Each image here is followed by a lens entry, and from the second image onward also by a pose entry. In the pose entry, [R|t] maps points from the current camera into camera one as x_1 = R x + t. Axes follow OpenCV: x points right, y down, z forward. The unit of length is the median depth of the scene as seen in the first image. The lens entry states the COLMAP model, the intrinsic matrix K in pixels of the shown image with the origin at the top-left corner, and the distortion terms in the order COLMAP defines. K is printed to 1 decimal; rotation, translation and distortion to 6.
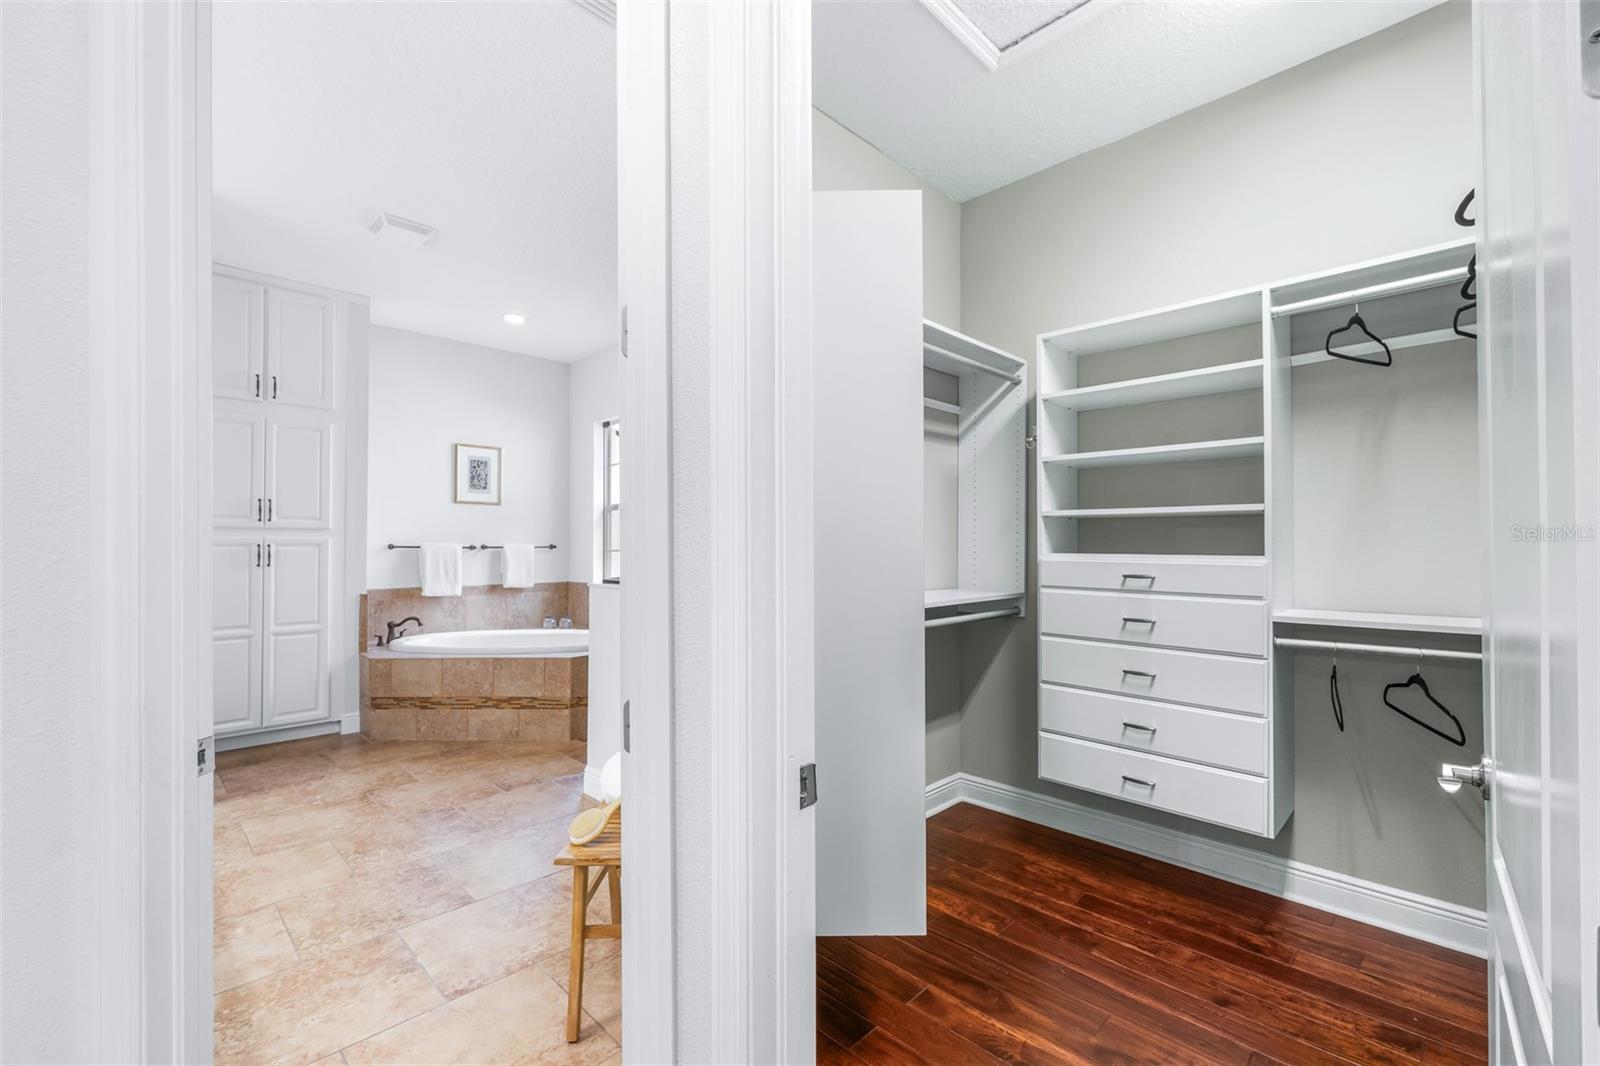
lens RADIAL K [[678.5, 0, 794.3], [0, 678.5, 543.7], [0, 0, 1]] dist [-0.000716, -0.000129]
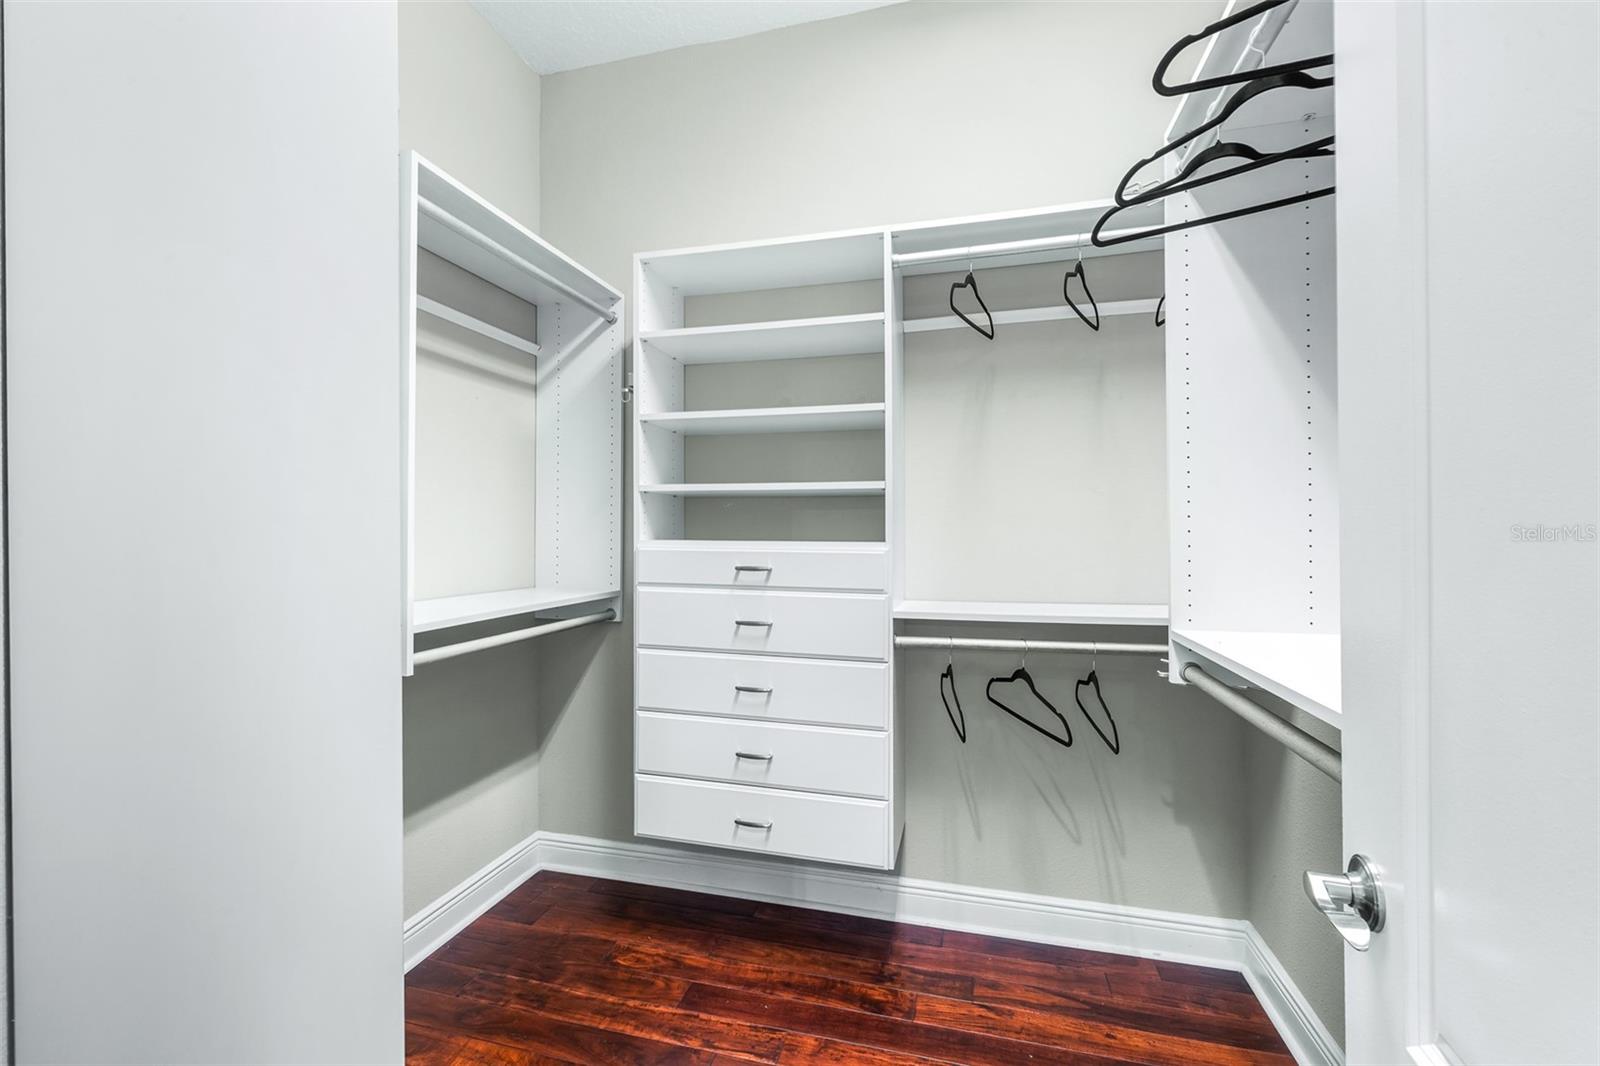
lens RADIAL K [[678.5, 0, 787.3], [0, 678.5, 529.0], [0, 0, 1]] dist [-0.000716, -0.000129]
pose [[0.858278, 0.002957, 0.513177, 0.108995], [-0.001999, 0.999995, -0.002419, 0.002872], [-0.513181, 0.001051, 0.858280, 0.243960]]
